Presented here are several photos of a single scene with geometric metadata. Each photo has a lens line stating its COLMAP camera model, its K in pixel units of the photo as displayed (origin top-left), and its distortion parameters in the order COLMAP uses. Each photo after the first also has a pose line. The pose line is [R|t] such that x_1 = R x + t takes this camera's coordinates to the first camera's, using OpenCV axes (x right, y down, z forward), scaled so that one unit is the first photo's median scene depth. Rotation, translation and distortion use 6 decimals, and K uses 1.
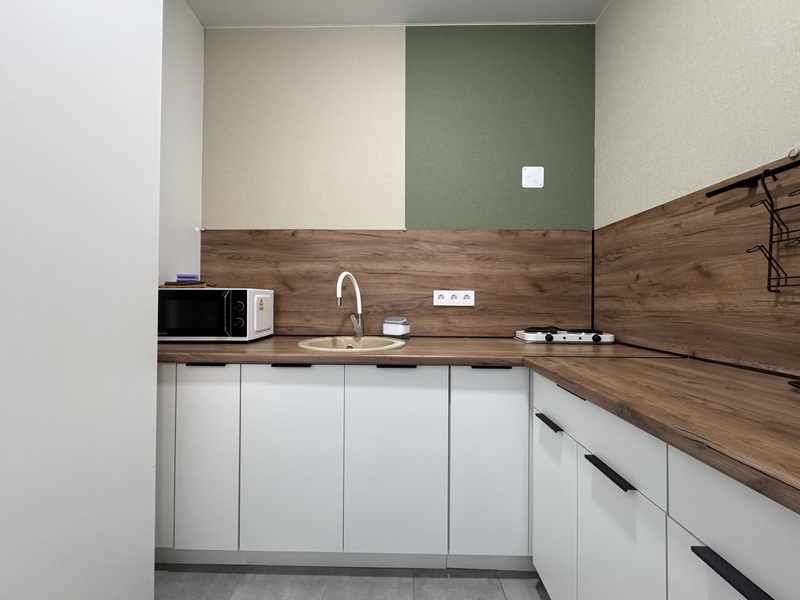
lens RADIAL K [[323.6, 0, 399.1], [0, 323.6, 300.2], [0, 0, 1]] dist [-0.003706, -0.000224]
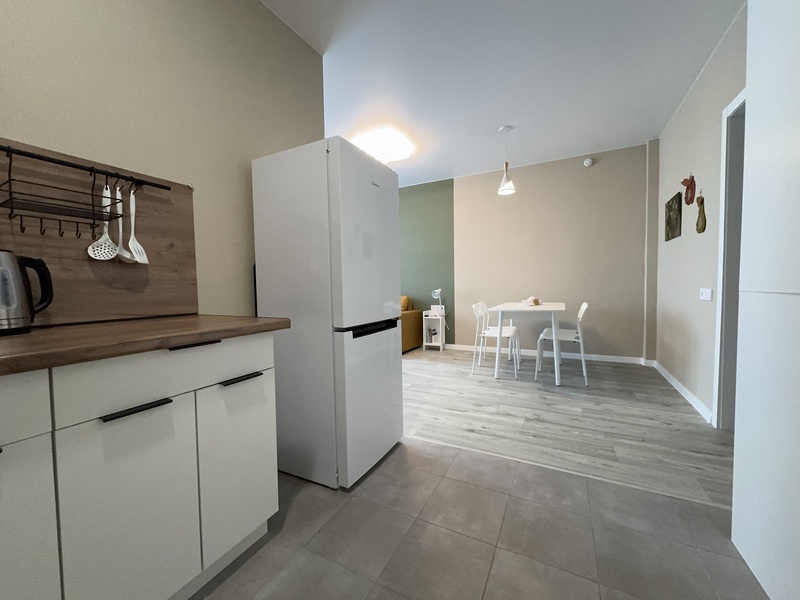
lens RADIAL K [[323.6, 0, 404.9], [0, 323.6, 299.4], [0, 0, 1]] dist [-0.003706, -0.000224]
pose [[-0.896174, -0.010544, 0.443578, -0.343686], [0.008906, 0.999089, 0.041742, 0.058906], [-0.443614, 0.041358, -0.895263, 1.579697]]
